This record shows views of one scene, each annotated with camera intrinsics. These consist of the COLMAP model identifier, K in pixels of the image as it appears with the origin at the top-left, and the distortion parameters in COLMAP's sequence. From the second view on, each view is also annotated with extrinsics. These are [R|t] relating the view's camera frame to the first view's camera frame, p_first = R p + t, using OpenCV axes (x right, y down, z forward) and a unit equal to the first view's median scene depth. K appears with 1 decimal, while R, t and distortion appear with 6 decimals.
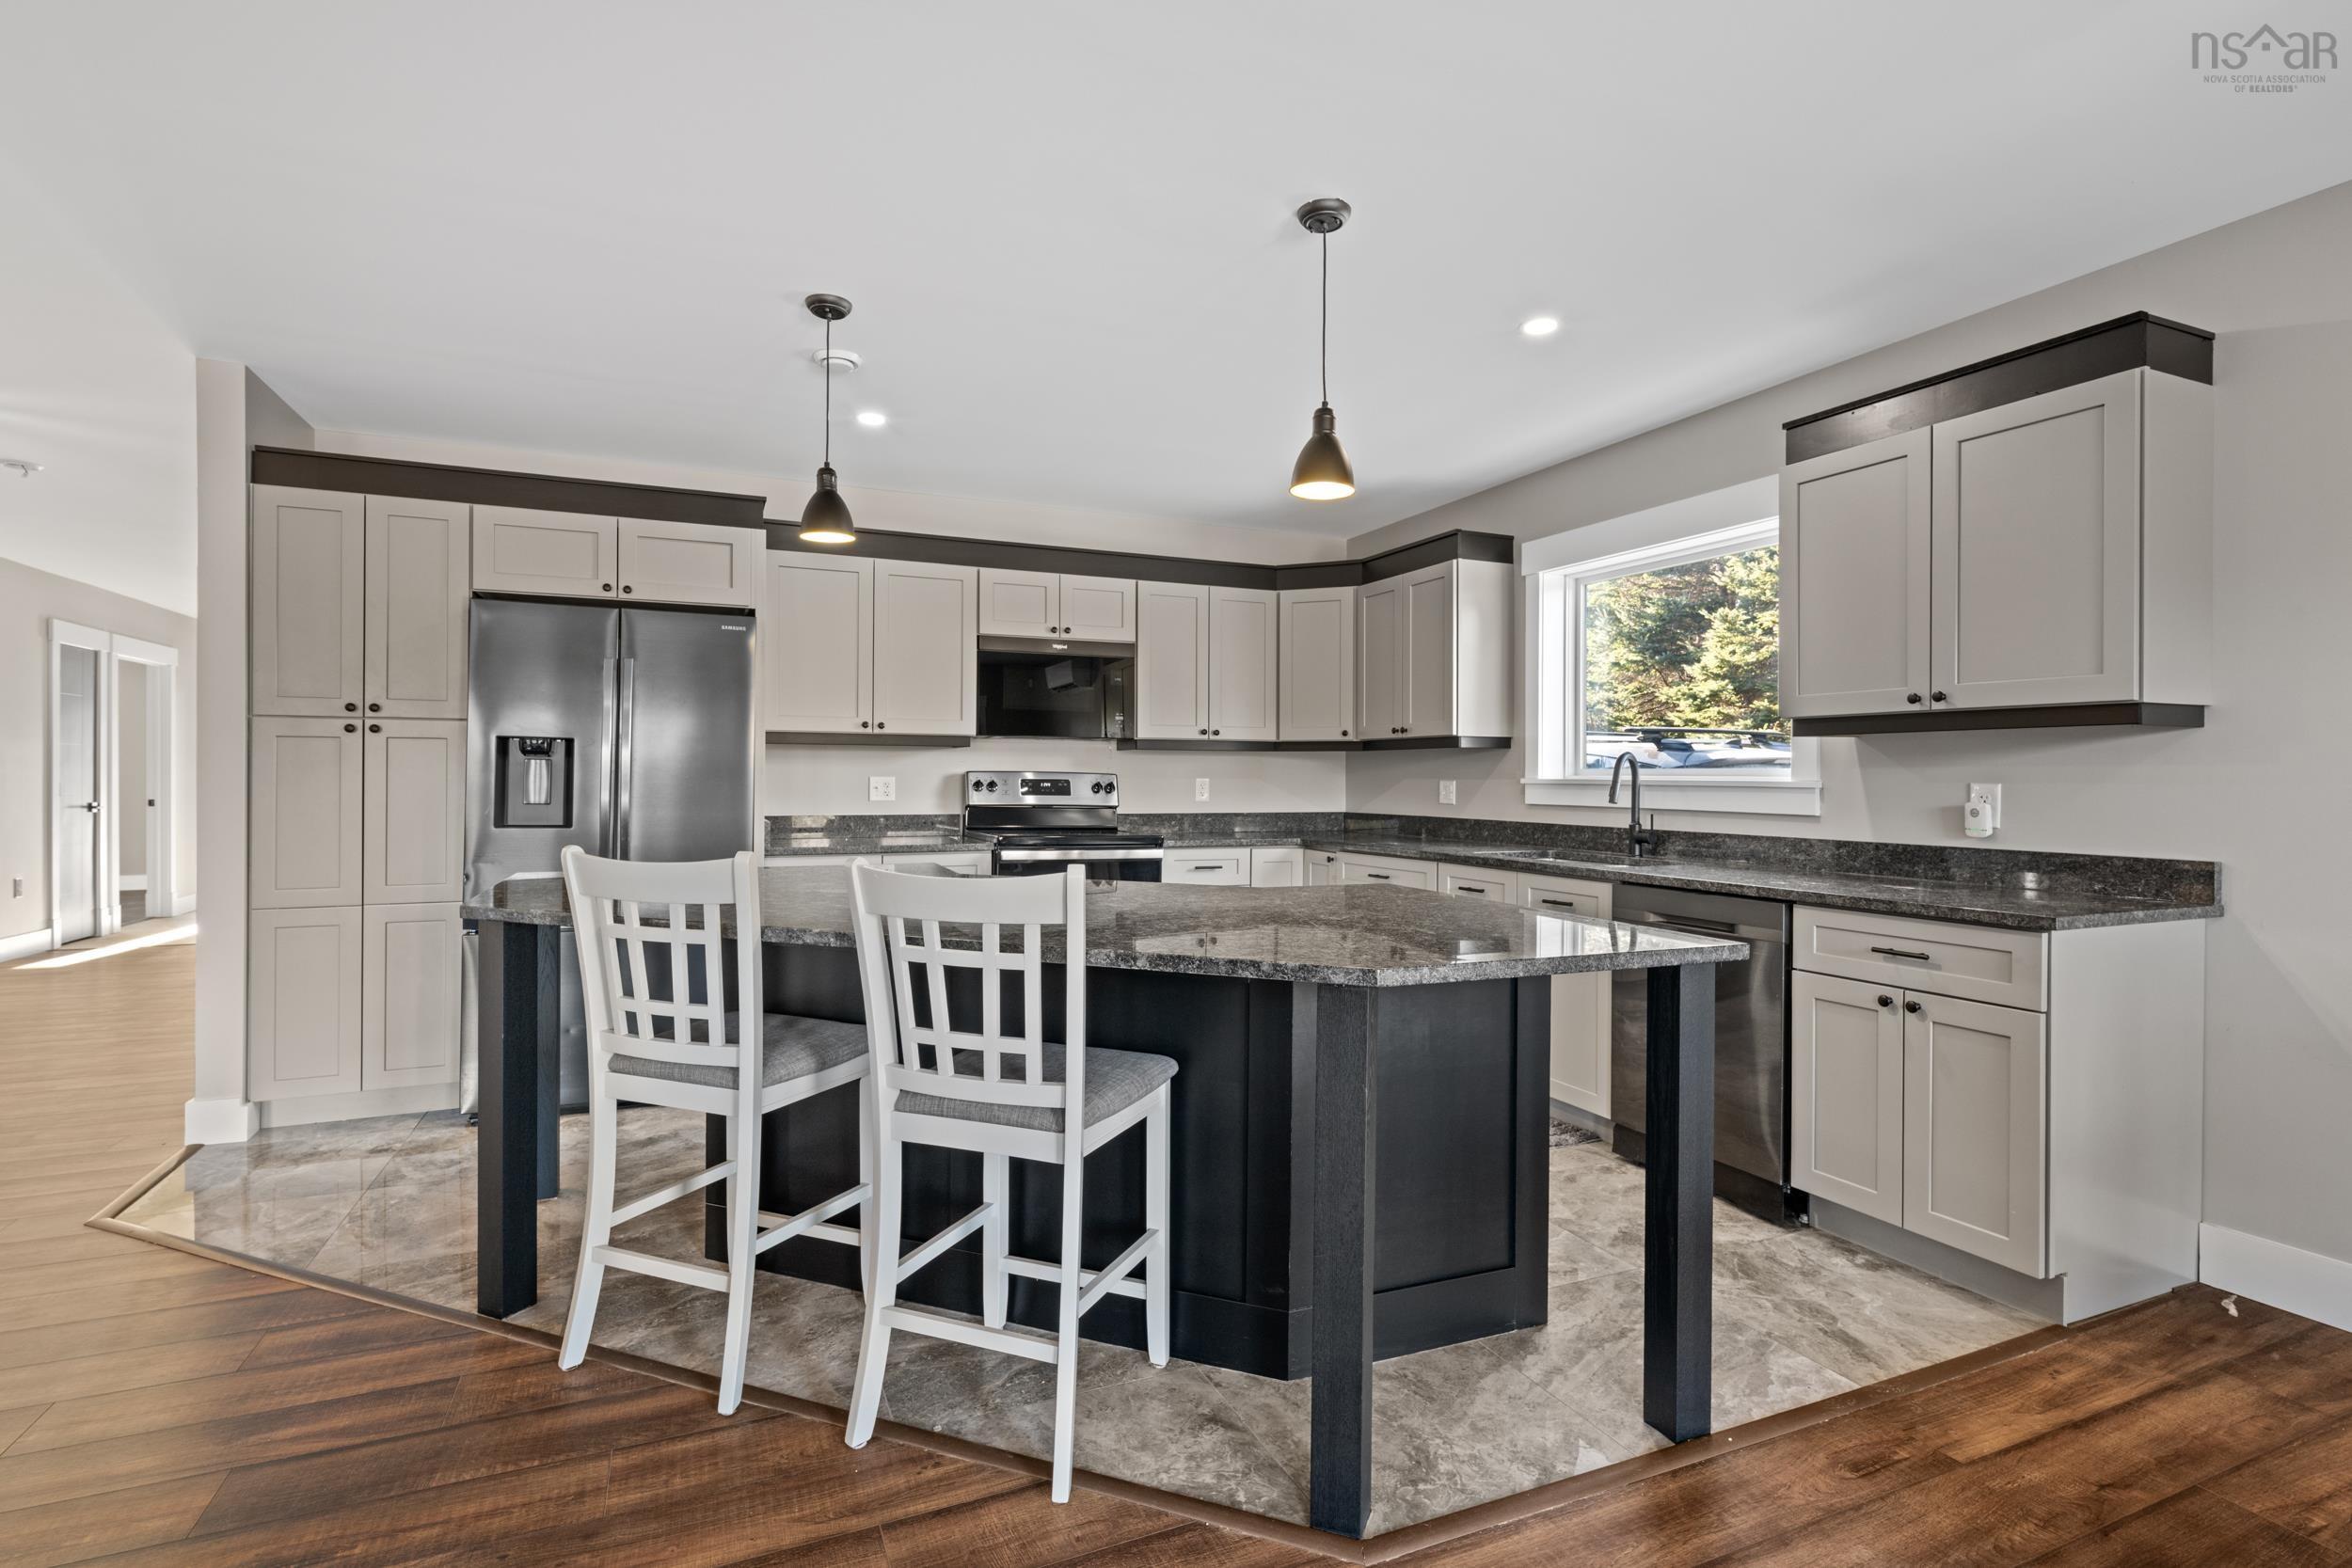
lens RADIAL K [[1112.1, 0, 1163.5], [0, 1112.1, 781.8], [0, 0, 1]] dist [-0.001087, -0.000009]
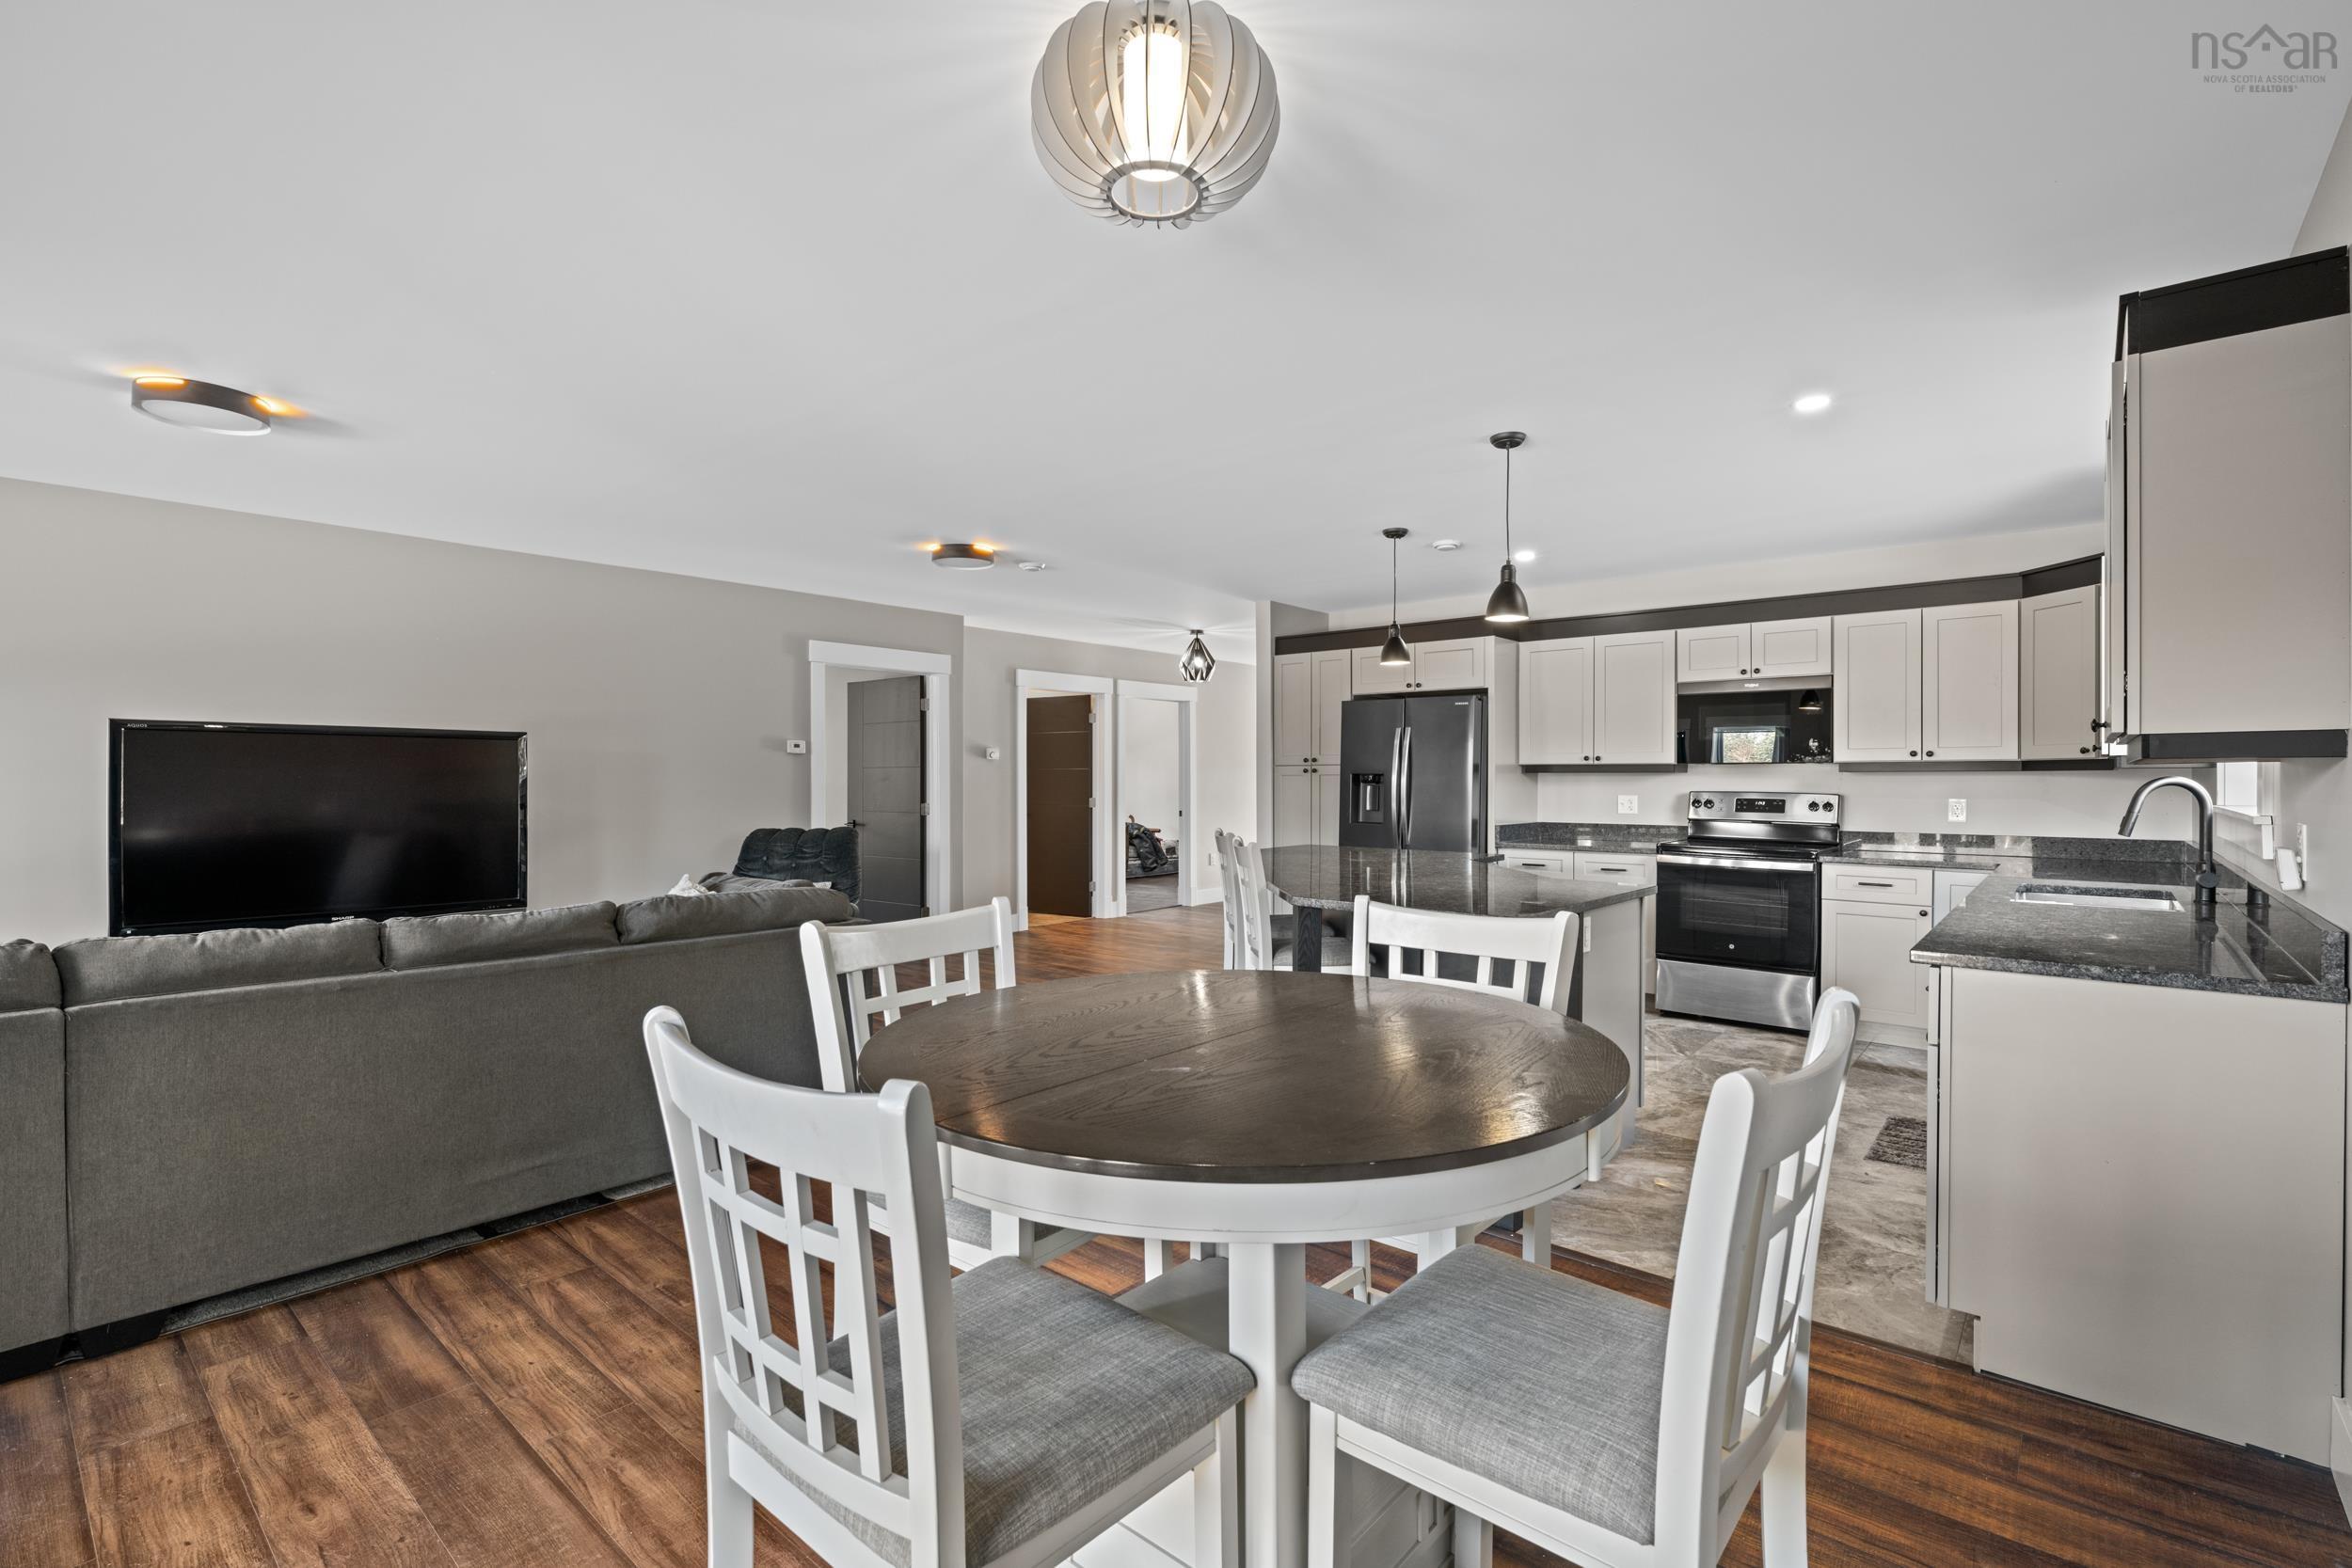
lens RADIAL K [[1050.4, 0, 1185.1], [0, 1050.4, 783.0], [0, 0, 1]] dist [-0.012880, 0.003743]
pose [[0.441120, -0.001082, -0.897448, 0.714850], [-0.003157, 0.999991, -0.002757, -0.015631], [0.897443, 0.004050, 0.441112, -0.025580]]
